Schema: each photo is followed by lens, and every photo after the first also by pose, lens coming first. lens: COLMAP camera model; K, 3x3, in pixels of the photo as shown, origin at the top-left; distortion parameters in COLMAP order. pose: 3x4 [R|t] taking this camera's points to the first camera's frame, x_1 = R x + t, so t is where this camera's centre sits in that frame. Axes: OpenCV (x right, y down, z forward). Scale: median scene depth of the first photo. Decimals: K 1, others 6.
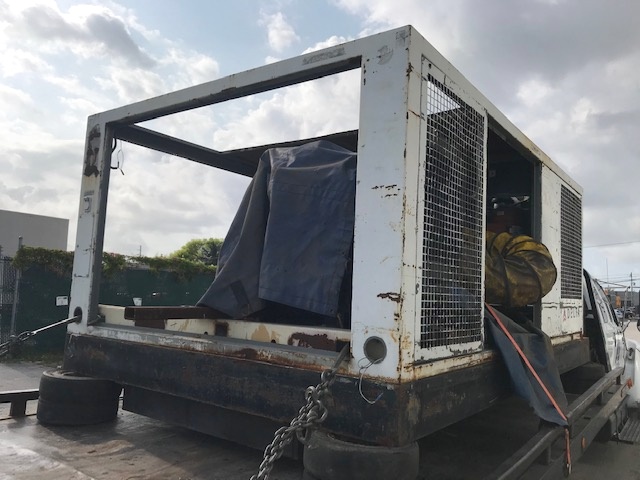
lens RADIAL K [[527.2, 0, 321.4], [0, 527.2, 232.3], [0, 0, 1]] dist [0.075741, -0.155055]
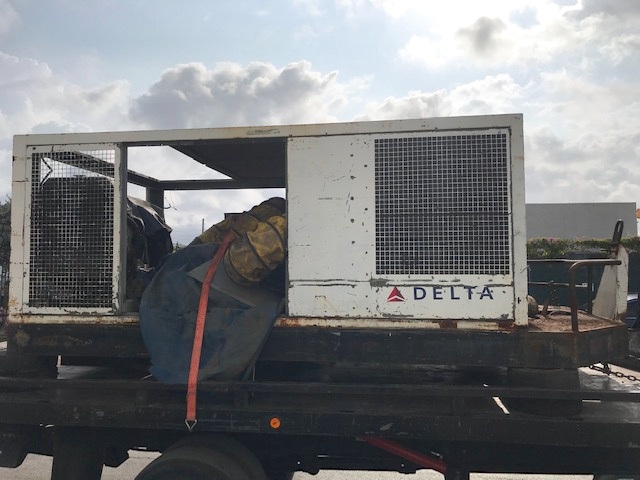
lens RADIAL K [[527.2, 0, 321.4], [0, 527.2, 232.3], [0, 0, 1]] dist [0.075741, -0.155055]
pose [[0.461588, -0.096102, -0.881874, 1.787292], [0.119605, 0.991779, -0.045476, 0.129616], [0.878995, -0.084485, 0.469288, 0.810709]]
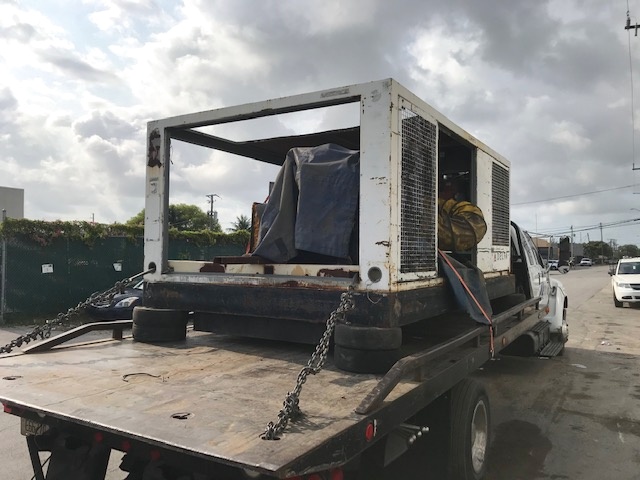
lens RADIAL K [[527.2, 0, 321.4], [0, 527.2, 232.3], [0, 0, 1]] dist [0.075741, -0.155055]
pose [[0.996162, -0.032966, 0.081082, -0.152515], [0.027056, 0.996970, 0.072932, -0.032087], [-0.083240, -0.070458, 0.994036, -0.498704]]
